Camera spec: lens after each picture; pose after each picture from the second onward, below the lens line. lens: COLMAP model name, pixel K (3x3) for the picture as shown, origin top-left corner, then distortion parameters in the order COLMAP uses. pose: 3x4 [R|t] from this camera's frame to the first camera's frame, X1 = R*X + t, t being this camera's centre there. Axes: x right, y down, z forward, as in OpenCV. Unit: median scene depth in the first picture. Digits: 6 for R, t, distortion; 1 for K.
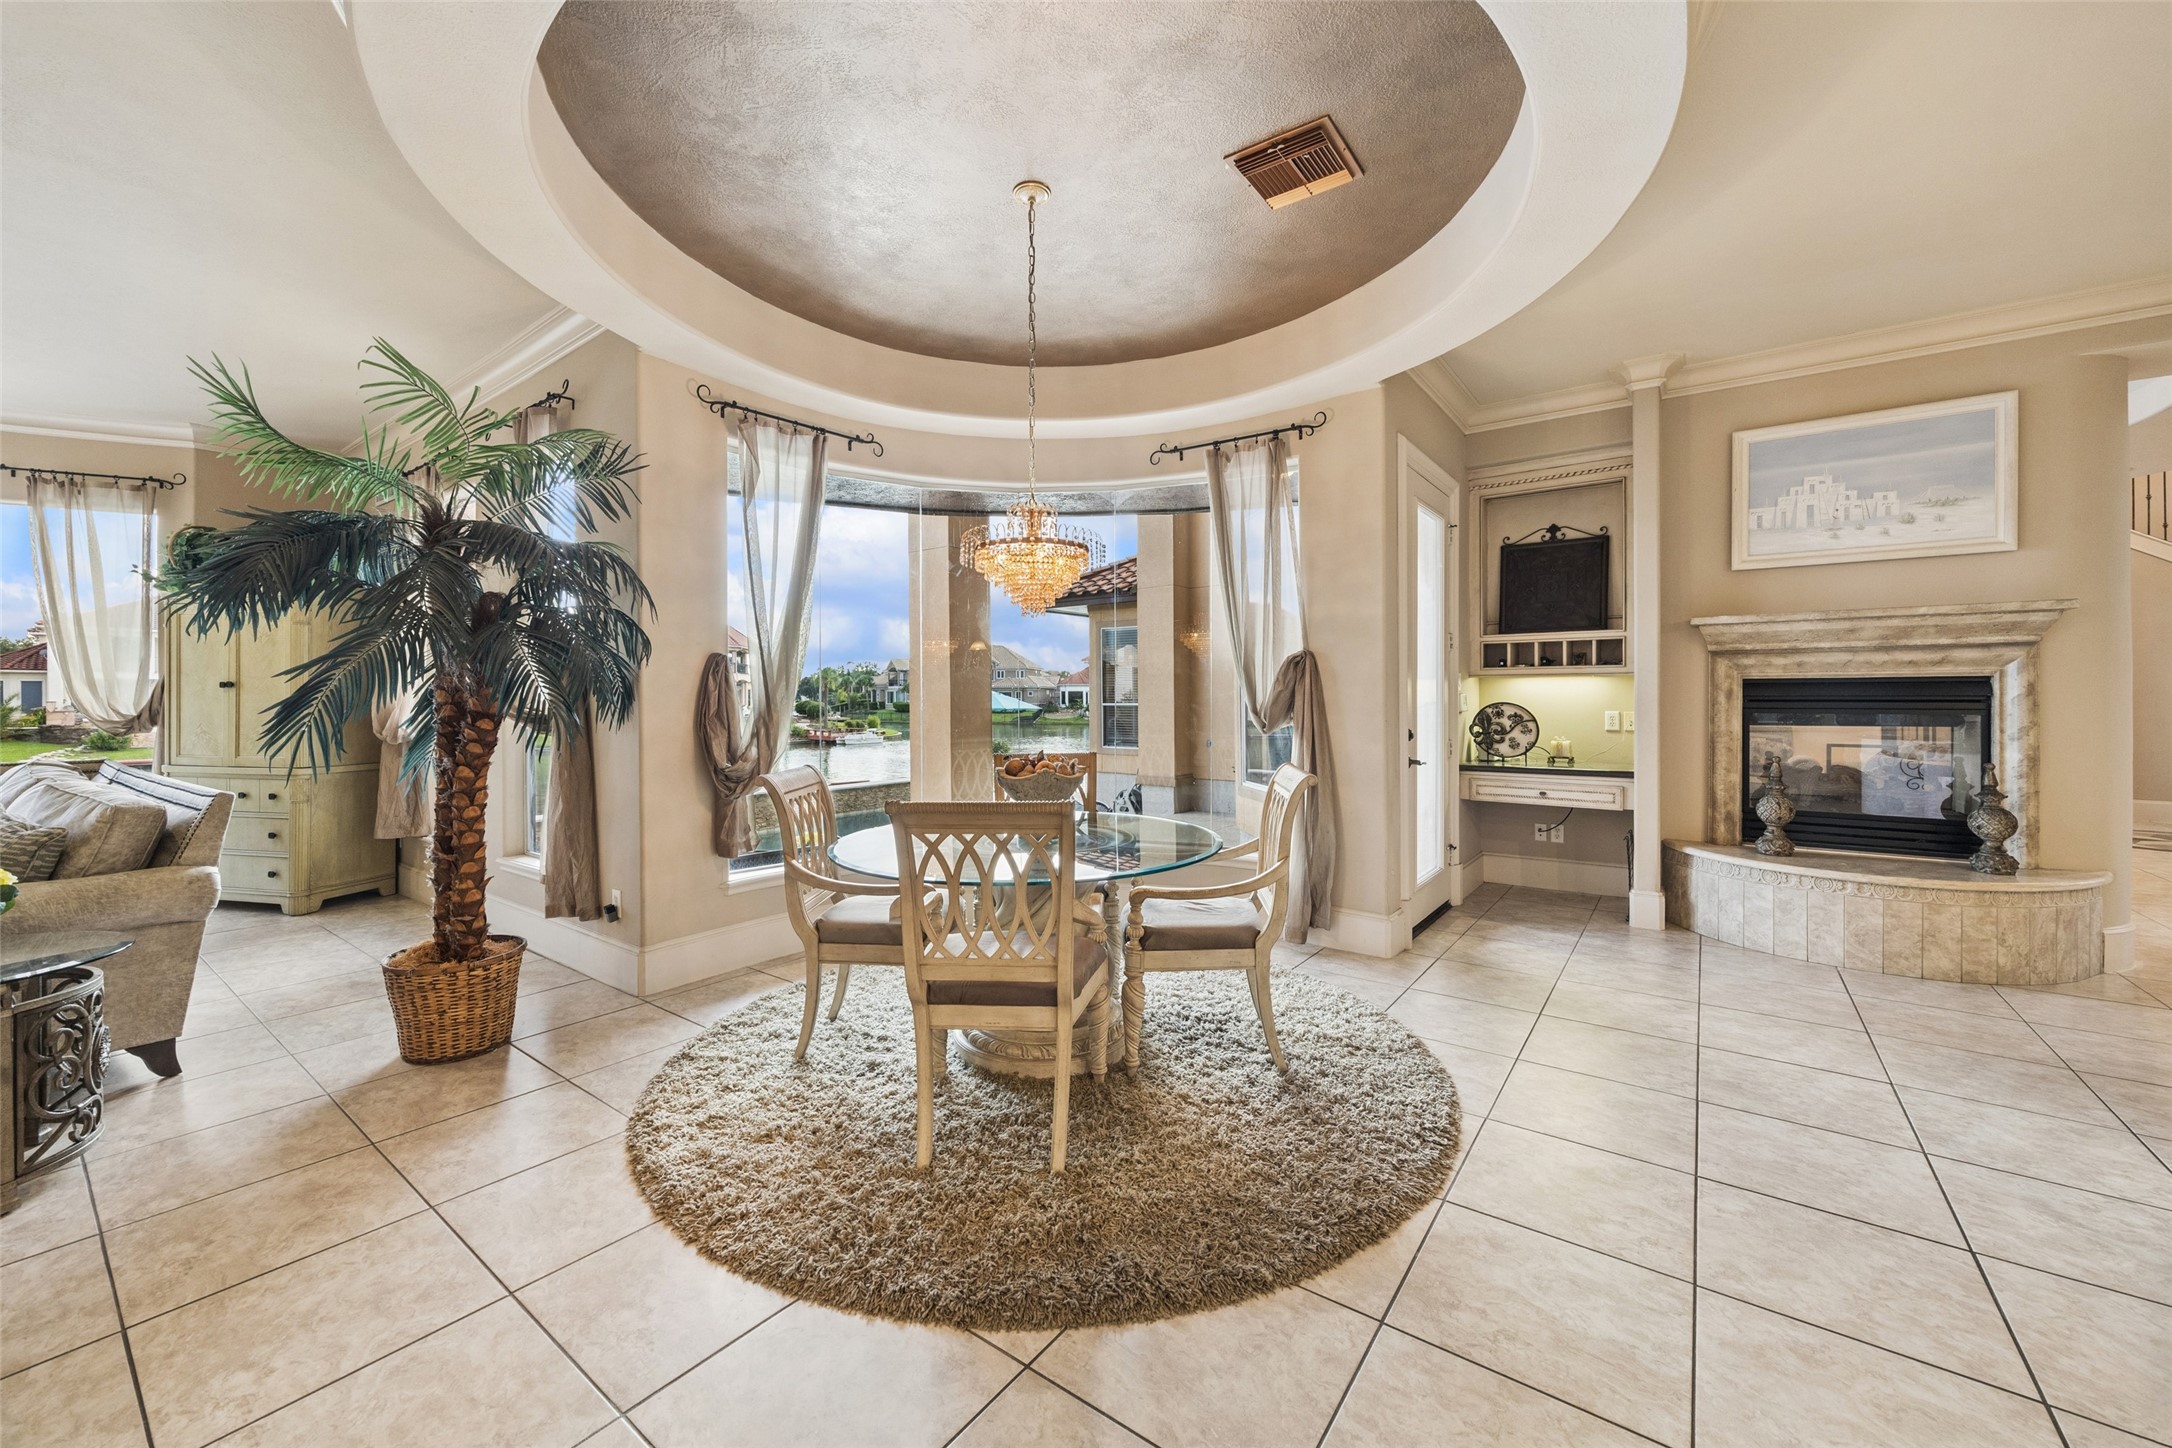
lens RADIAL K [[832.3, 0, 1084.2], [0, 832.3, 708.8], [0, 0, 1]] dist [-0.000355, -0.000652]
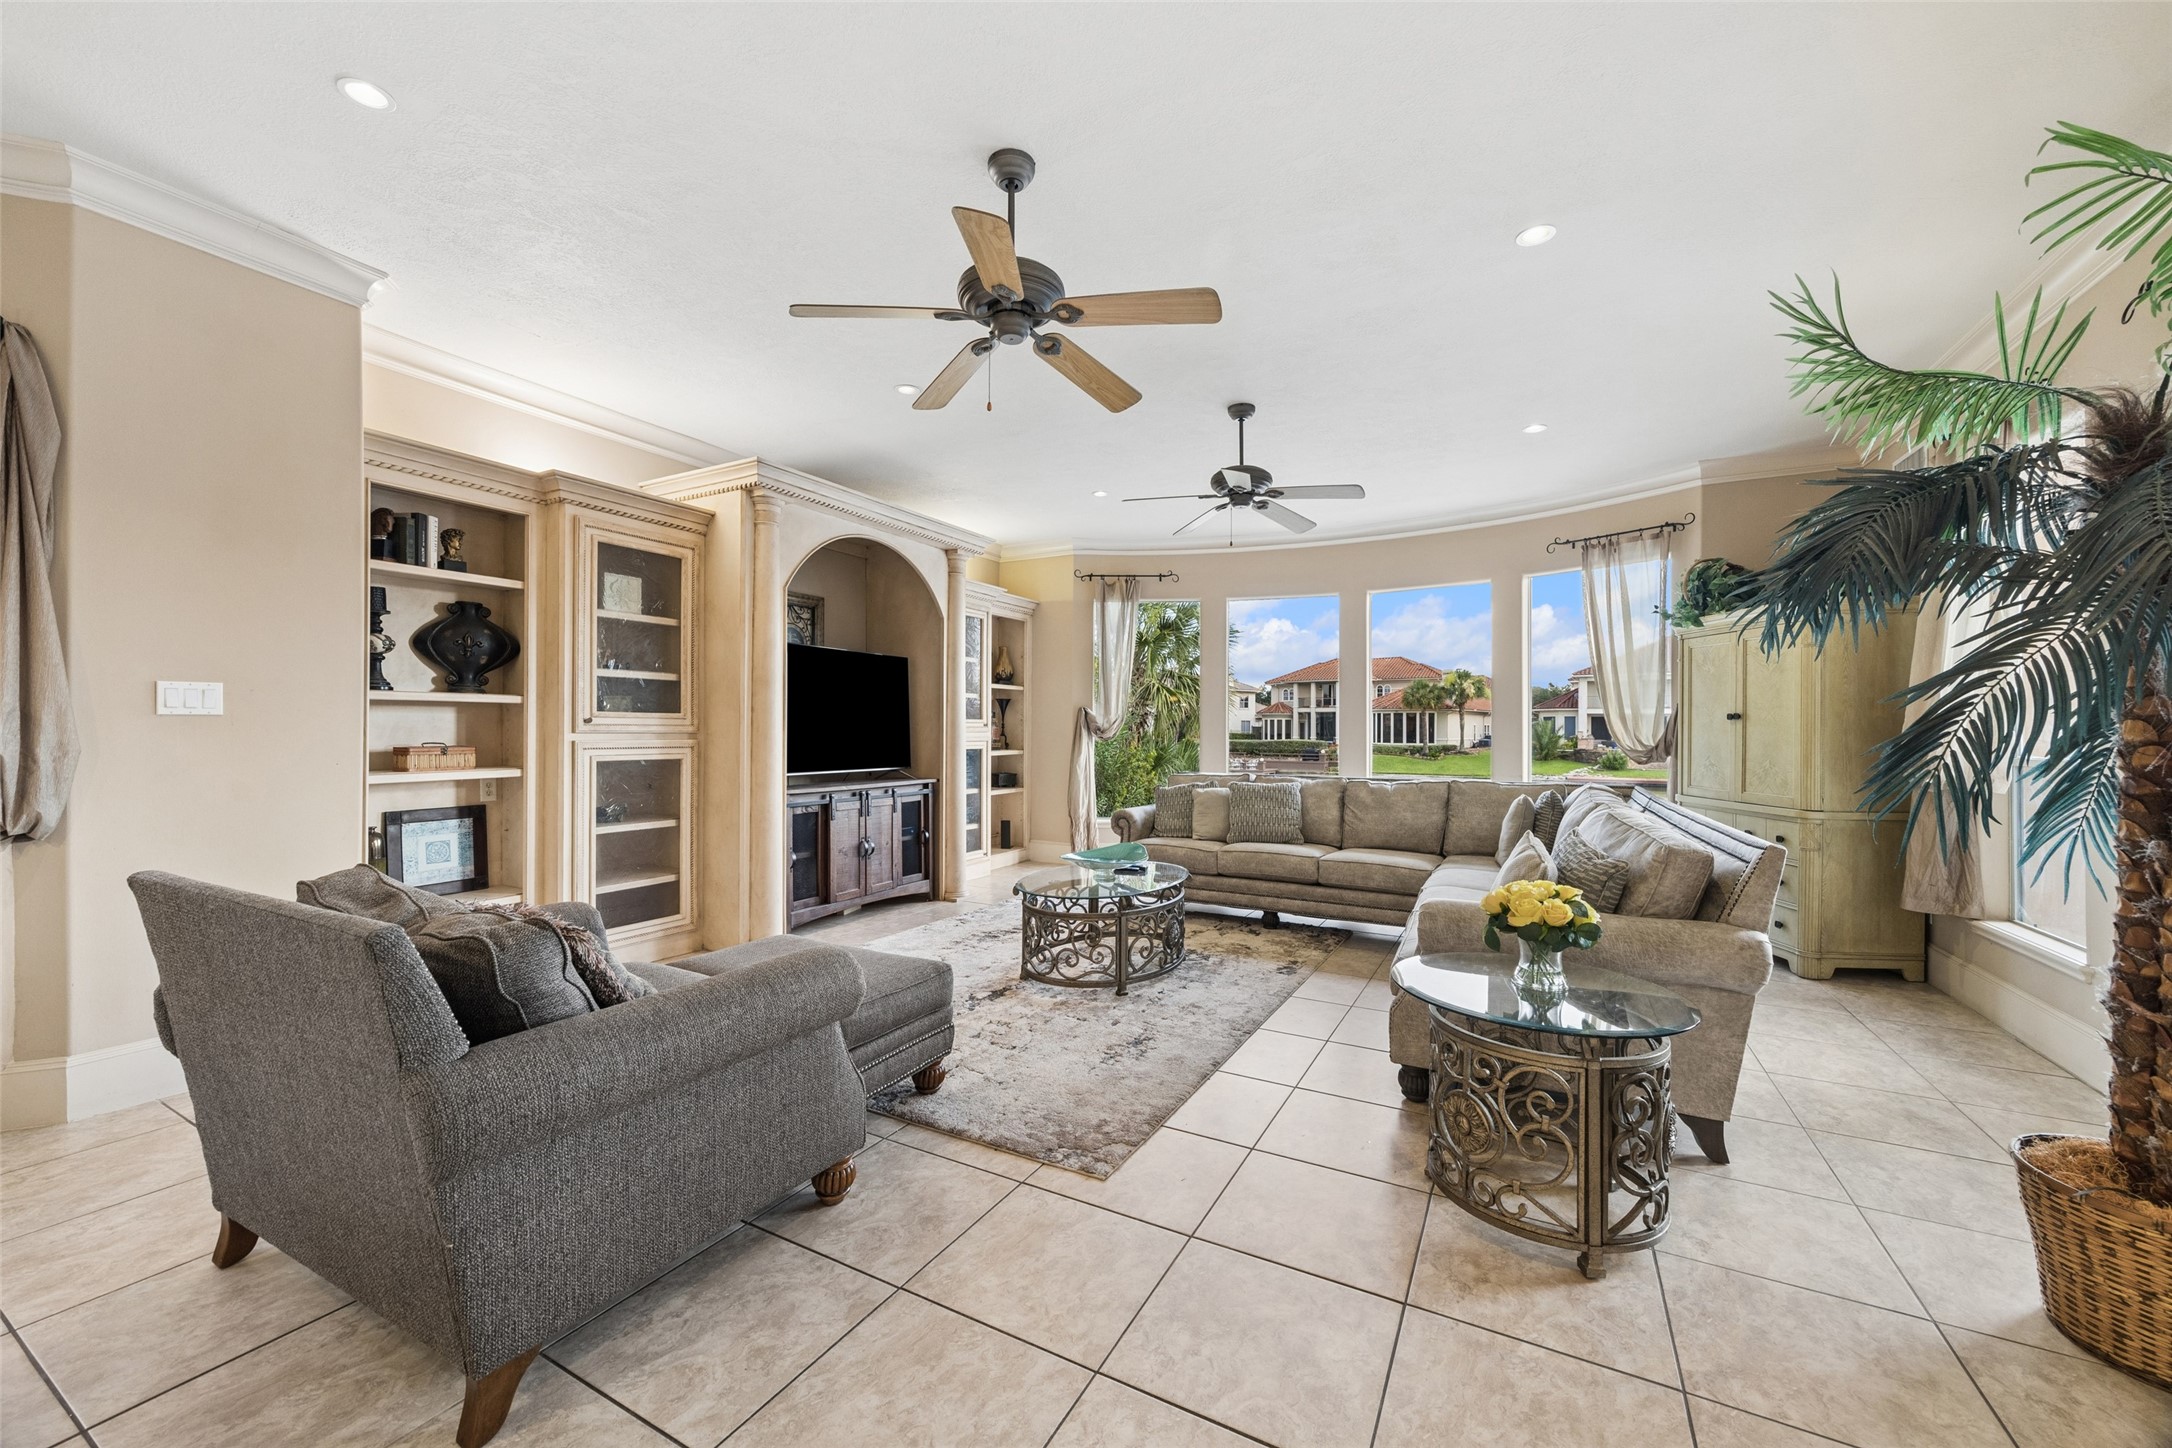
lens RADIAL K [[832.3, 0, 1084.2], [0, 832.3, 708.8], [0, 0, 1]] dist [-0.000355, -0.000652]
pose [[0.140863, -0.020446, -0.989818, -0.234343], [-0.017063, 0.999588, -0.023076, -0.003560], [0.989882, 0.020140, 0.140456, 0.152167]]
